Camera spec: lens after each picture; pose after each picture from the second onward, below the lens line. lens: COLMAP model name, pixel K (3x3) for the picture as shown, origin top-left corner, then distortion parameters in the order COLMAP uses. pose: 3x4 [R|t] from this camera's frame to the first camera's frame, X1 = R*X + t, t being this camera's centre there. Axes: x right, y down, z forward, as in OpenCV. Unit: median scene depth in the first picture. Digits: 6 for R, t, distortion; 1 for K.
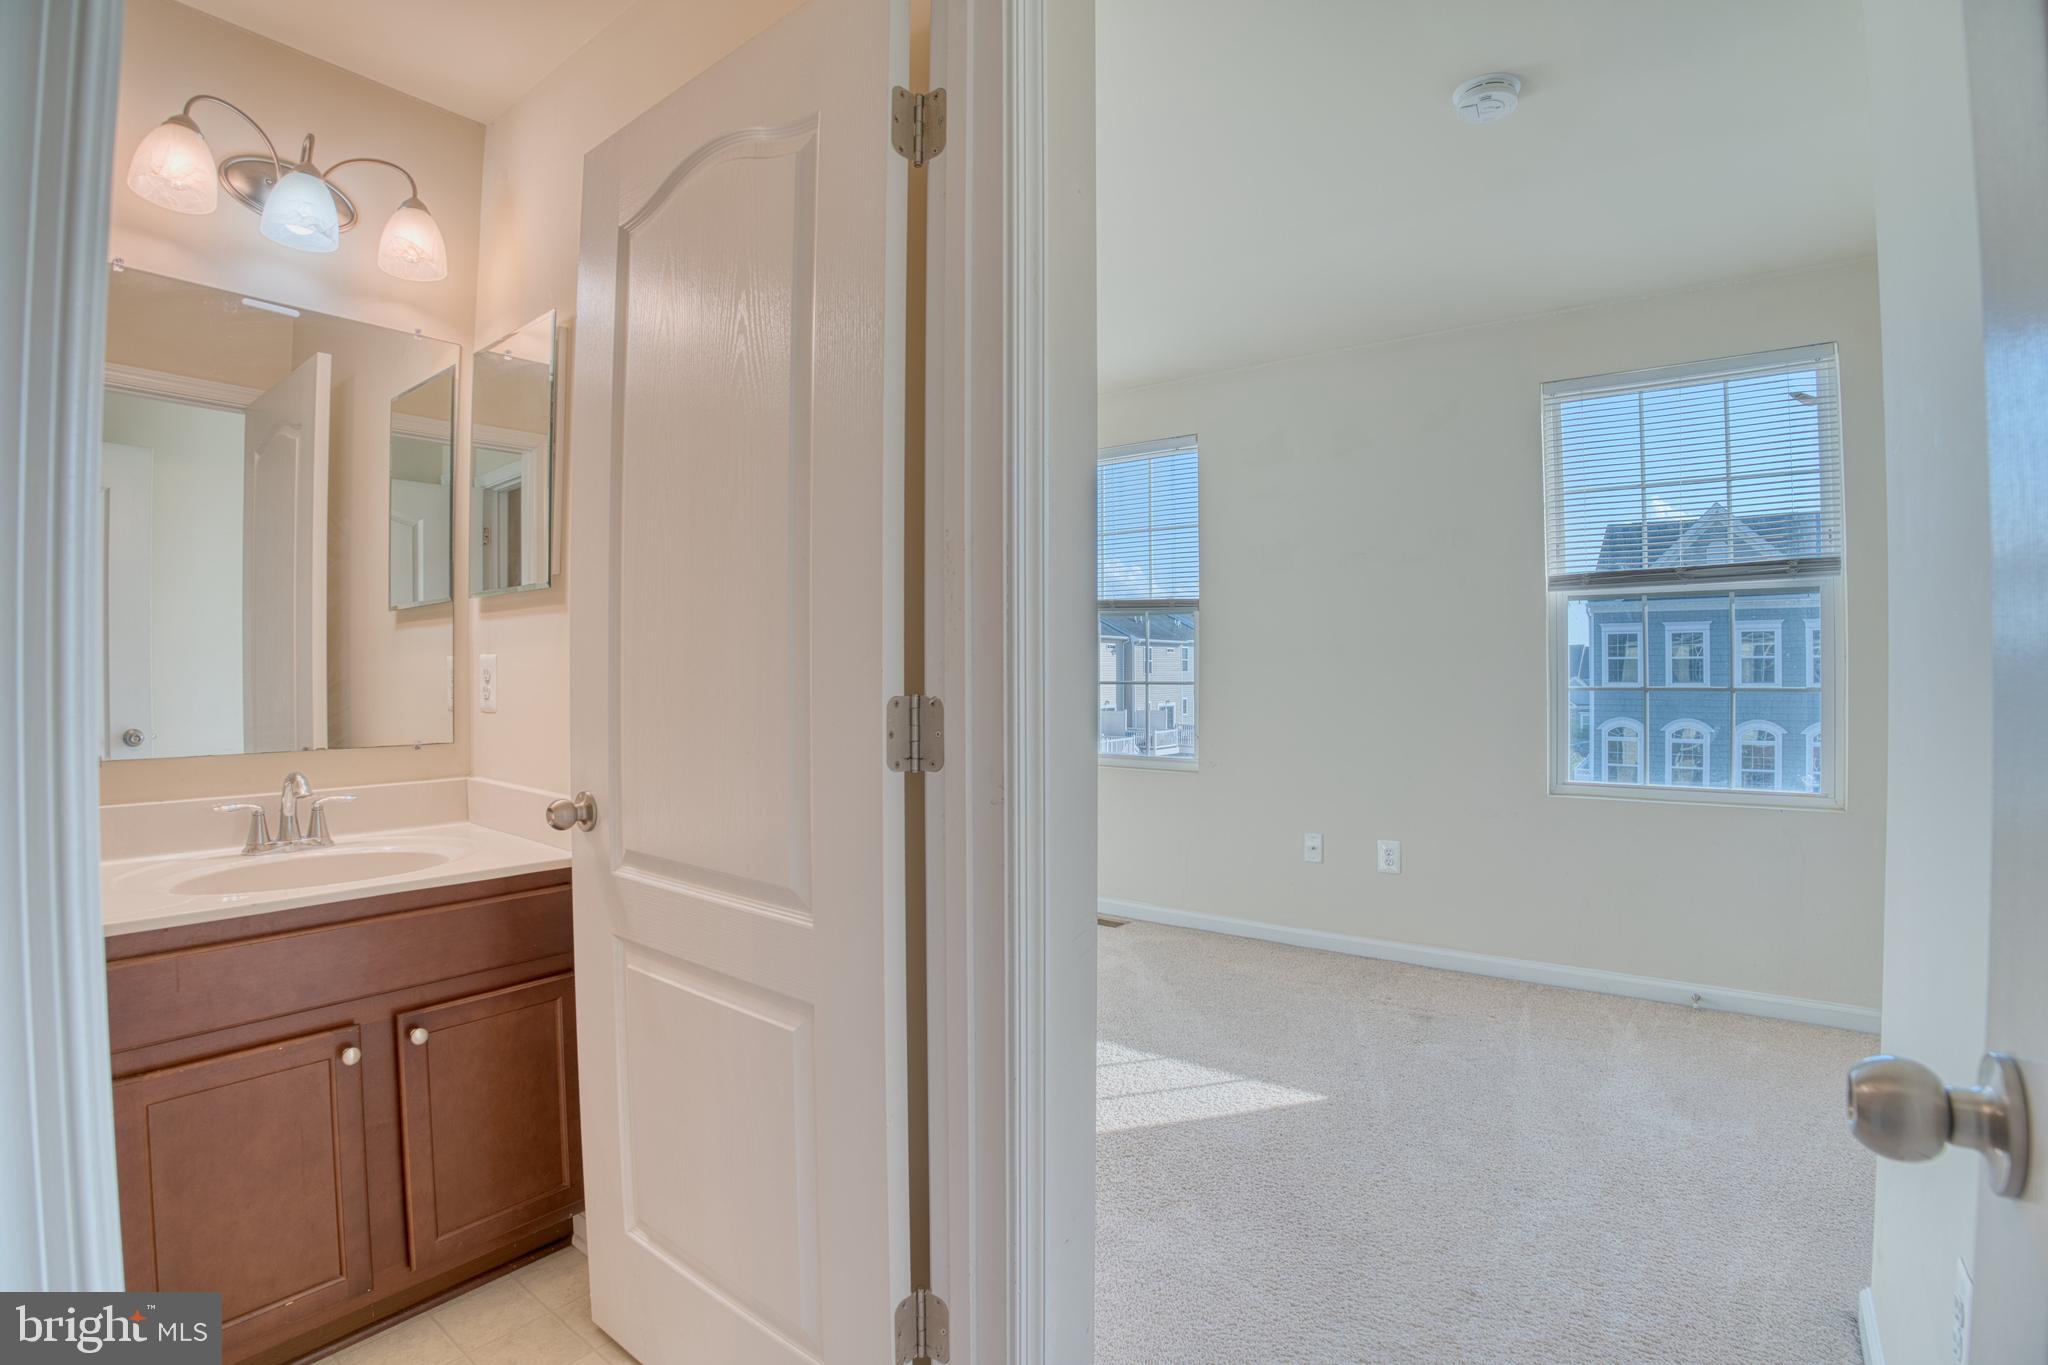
lens RADIAL K [[955.3, 0, 1024.8], [0, 955.3, 671.4], [0, 0, 1]] dist [-0.105155, 0.022647]
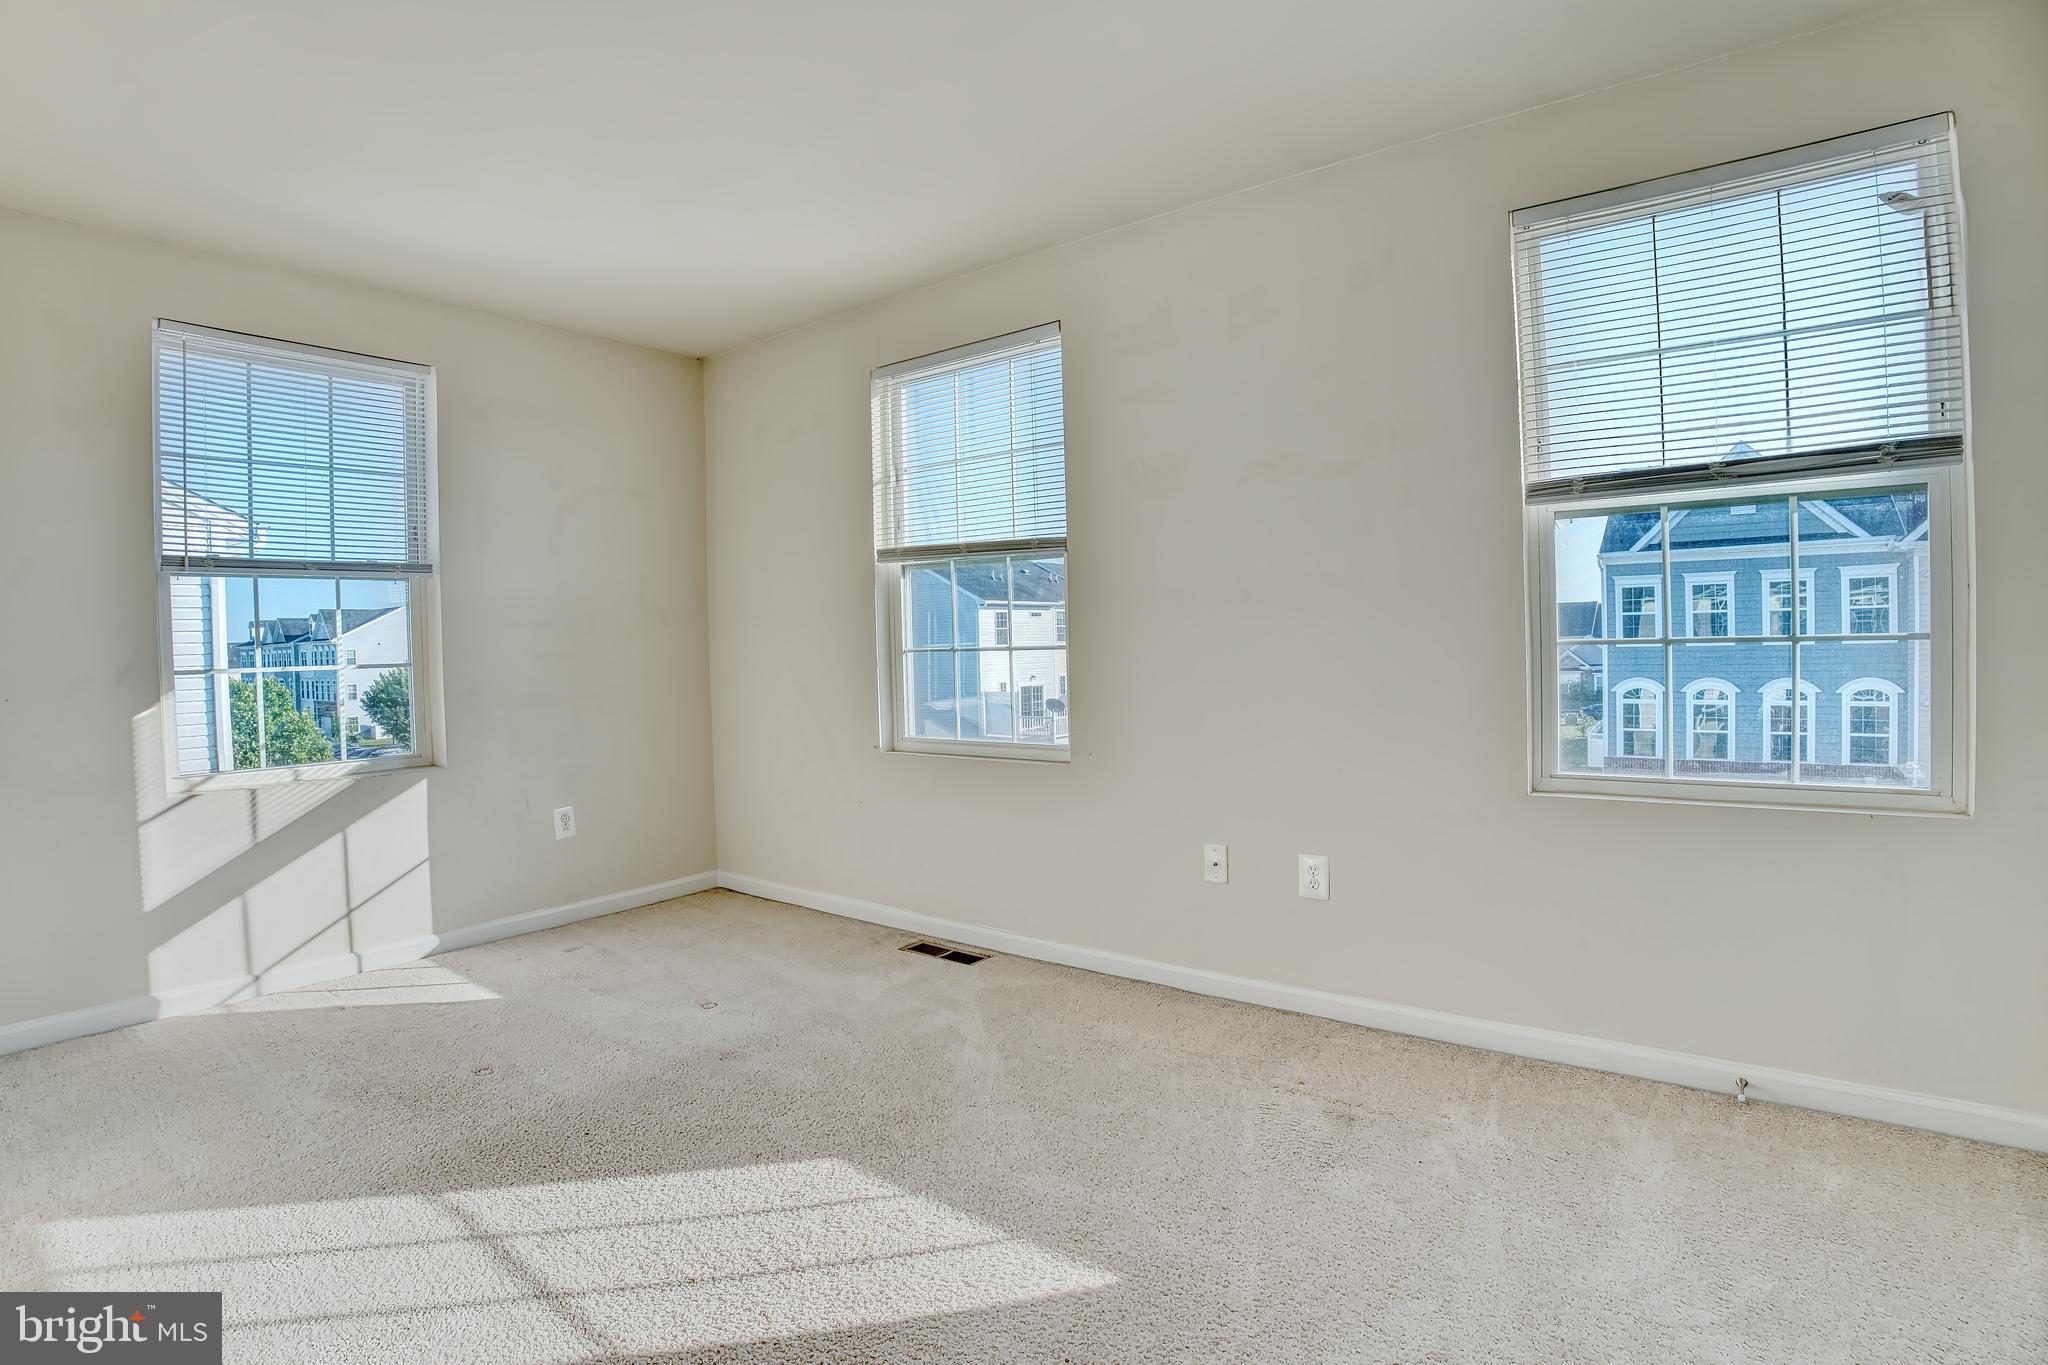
lens RADIAL K [[948.8, 0, 1025.2], [0, 948.8, 671.5], [0, 0, 1]] dist [-0.097821, 0.019746]
pose [[0.999601, -0.023072, -0.016318, 0.178105], [0.023532, 0.999314, 0.028599, 0.010127], [0.015647, -0.028972, 0.999458, 0.266331]]
